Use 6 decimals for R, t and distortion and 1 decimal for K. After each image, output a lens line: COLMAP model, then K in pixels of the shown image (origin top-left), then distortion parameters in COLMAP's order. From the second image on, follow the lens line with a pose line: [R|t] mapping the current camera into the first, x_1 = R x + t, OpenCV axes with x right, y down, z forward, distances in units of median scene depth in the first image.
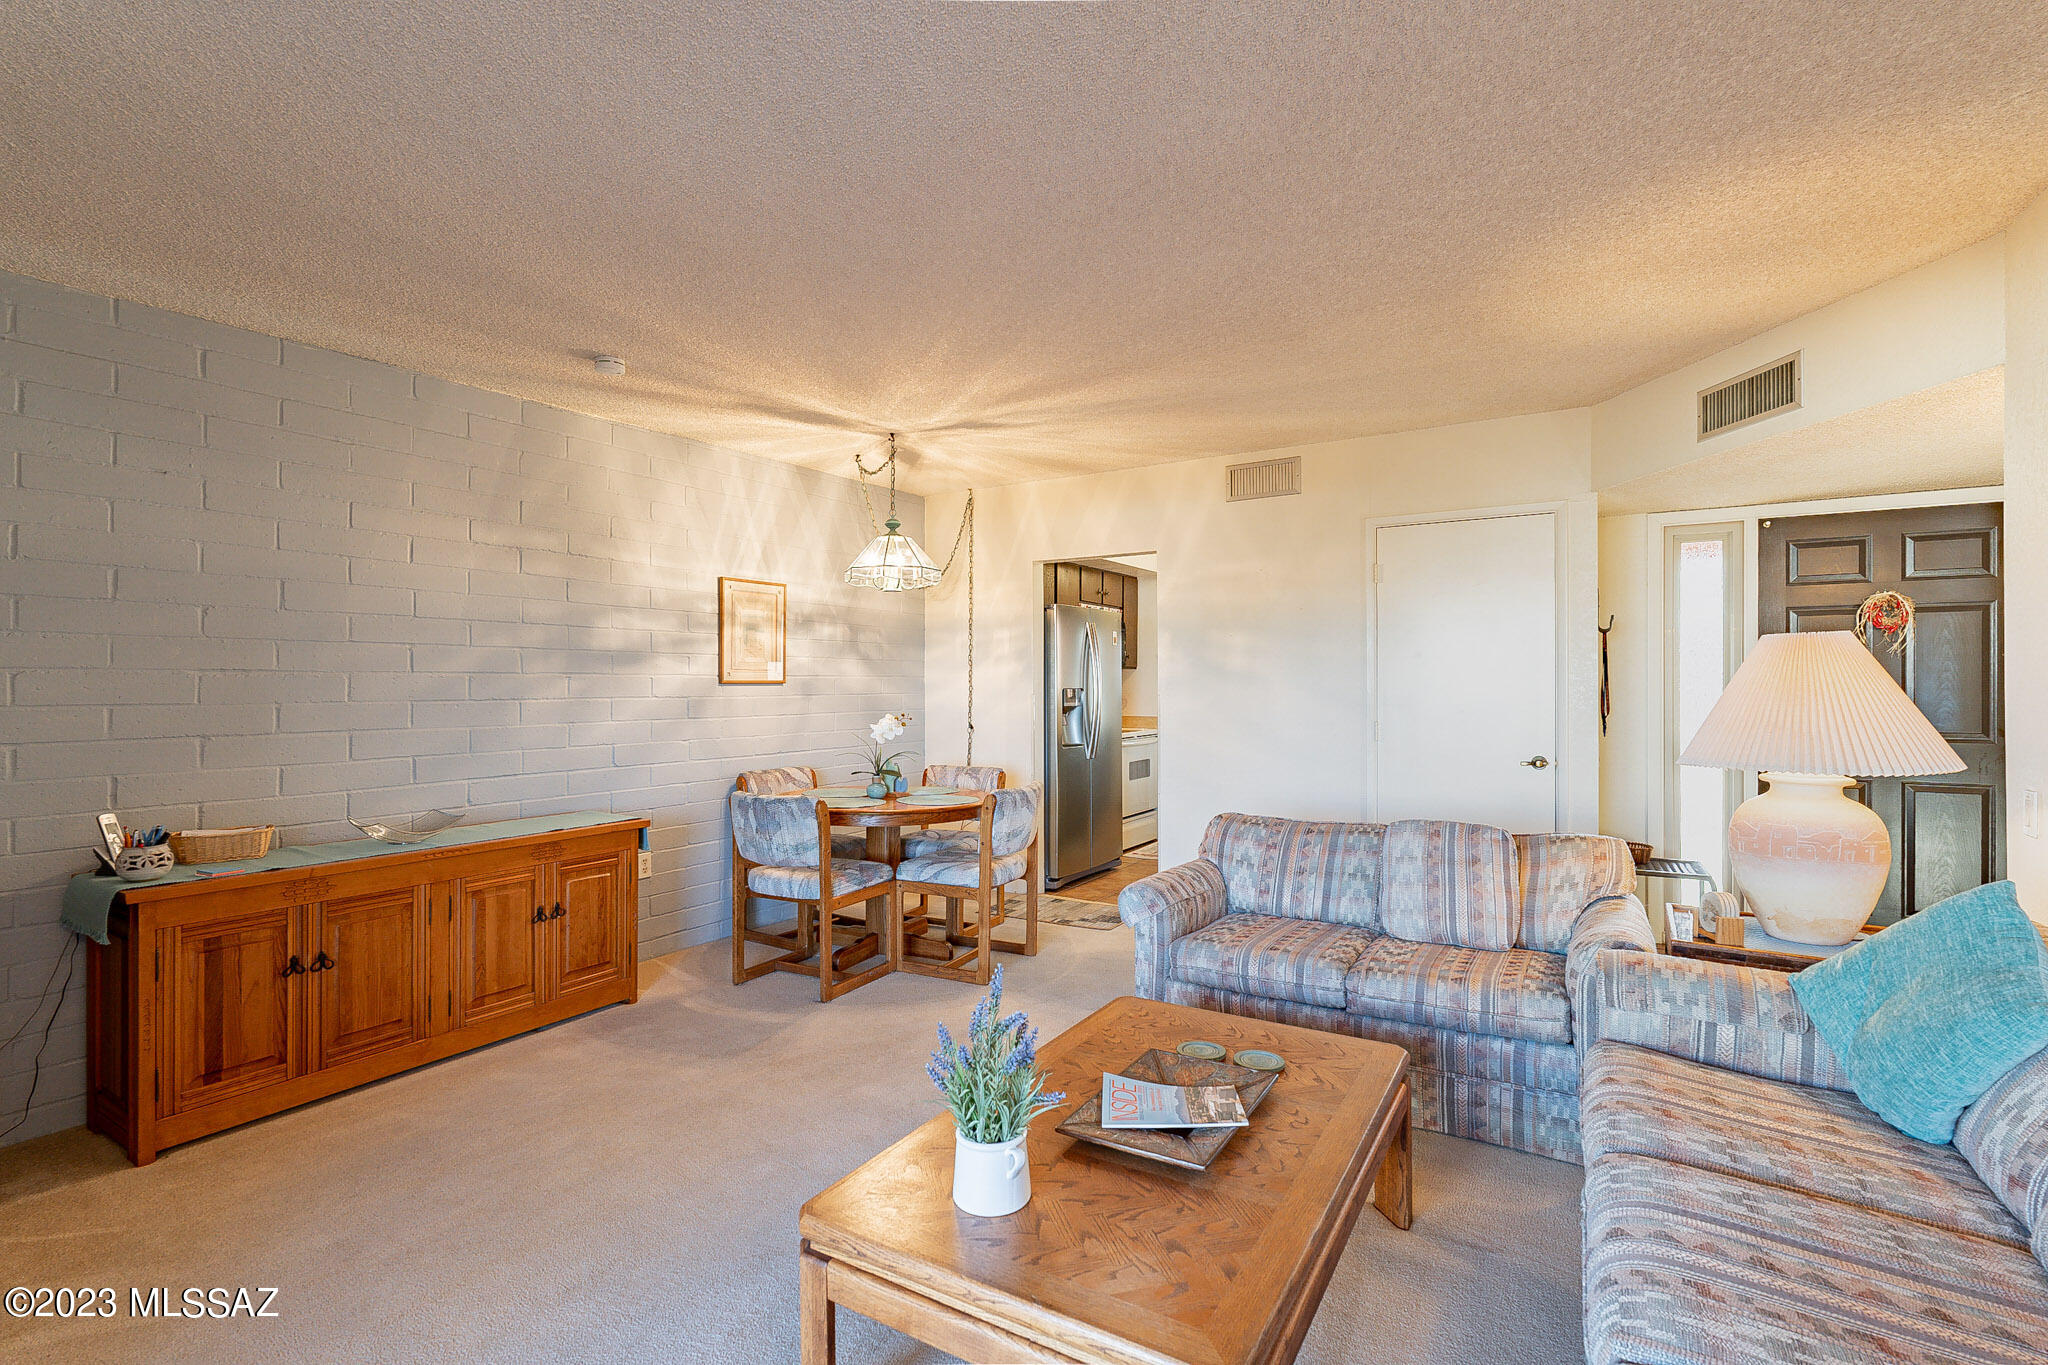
lens RADIAL K [[941.6, 0, 1021.1], [0, 941.6, 682.6], [0, 0, 1]] dist [-0.000604, 0.000390]
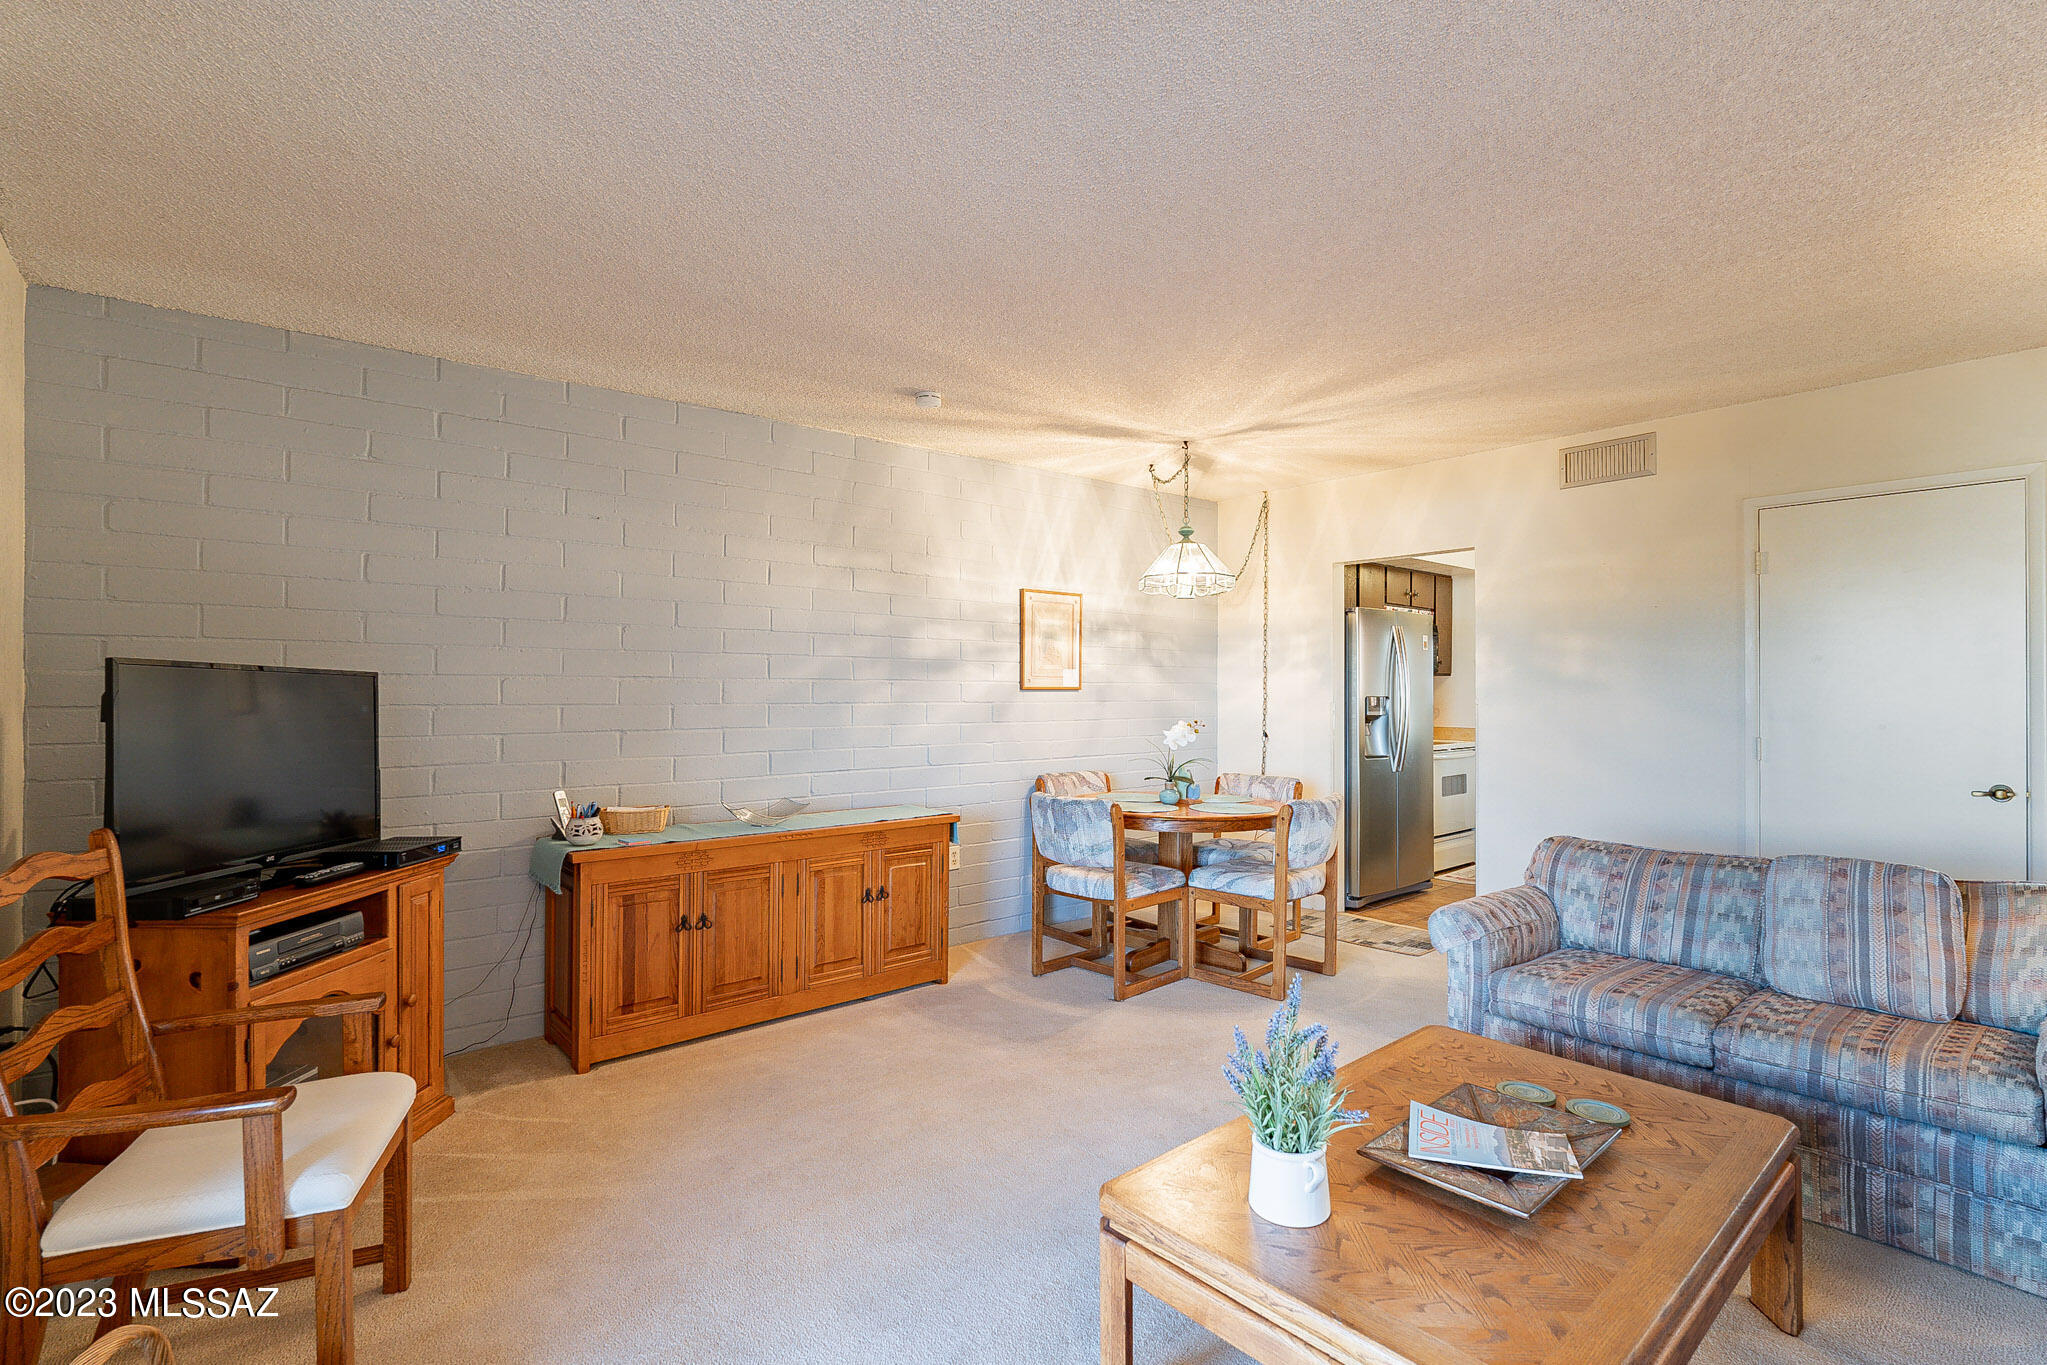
lens RADIAL K [[946.3, 0, 1020.9], [0, 946.3, 683.7], [0, 0, 1]] dist [-0.002904, 0.000517]
pose [[0.953810, 0.002217, -0.300402, -0.001020], [-0.004047, 0.999977, -0.005471, 0.000256], [0.300383, 0.006435, 0.953797, -0.014667]]
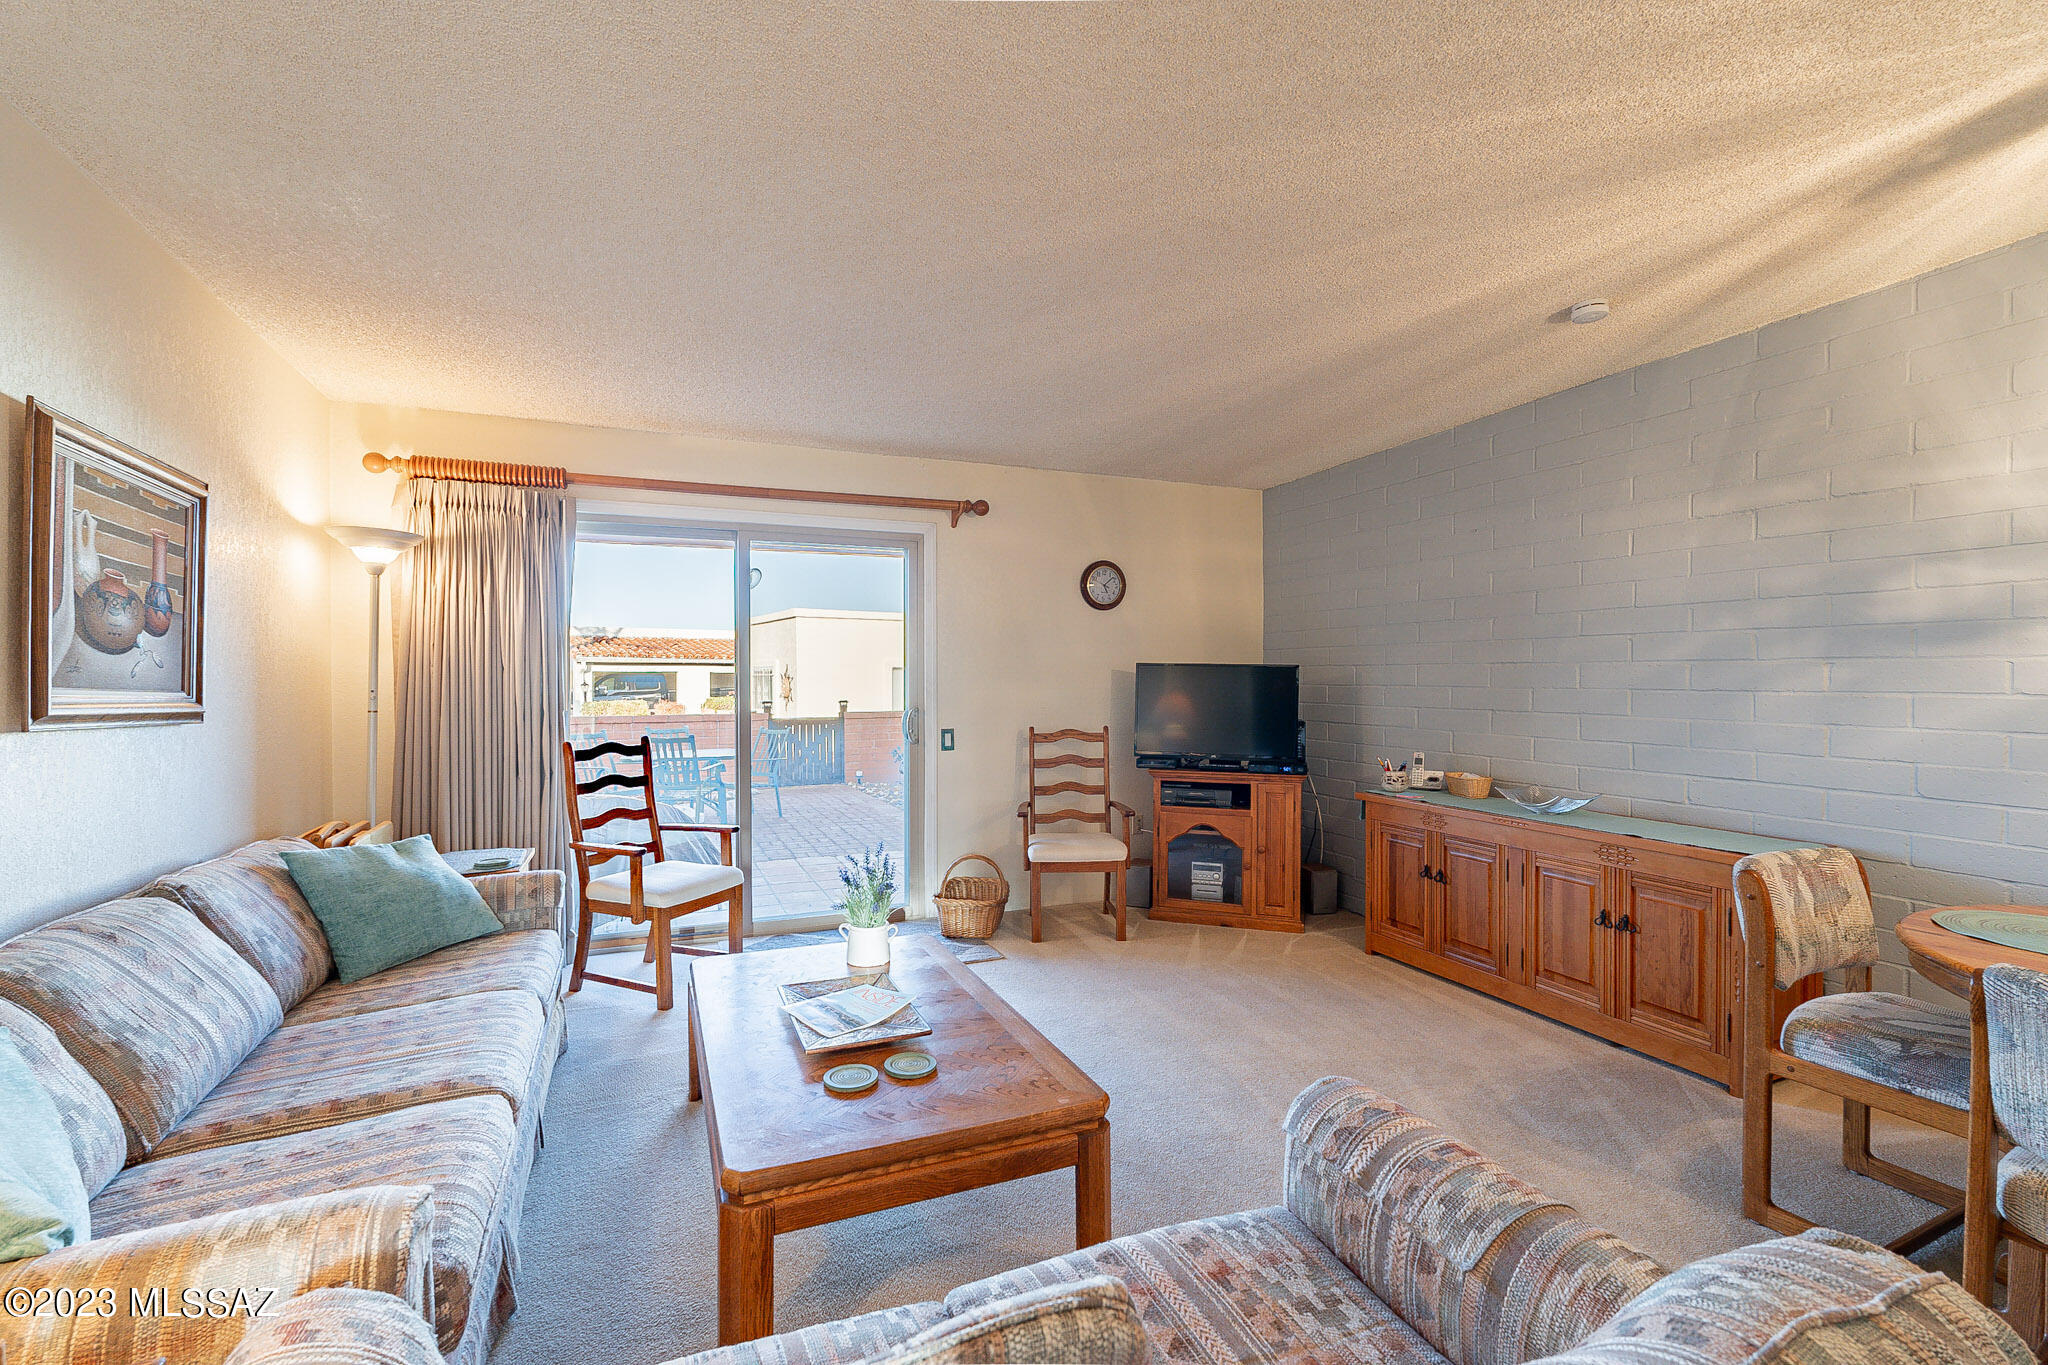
lens RADIAL K [[892.9, 0, 1025.0], [0, 892.9, 685.2], [0, 0, 1]] dist [-0.004311, 0.000575]
pose [[-0.580706, 0.010673, -0.814044, 0.447078], [0.002928, 0.999935, 0.011022, 0.002049], [0.814108, 0.004017, -0.580699, 0.856593]]
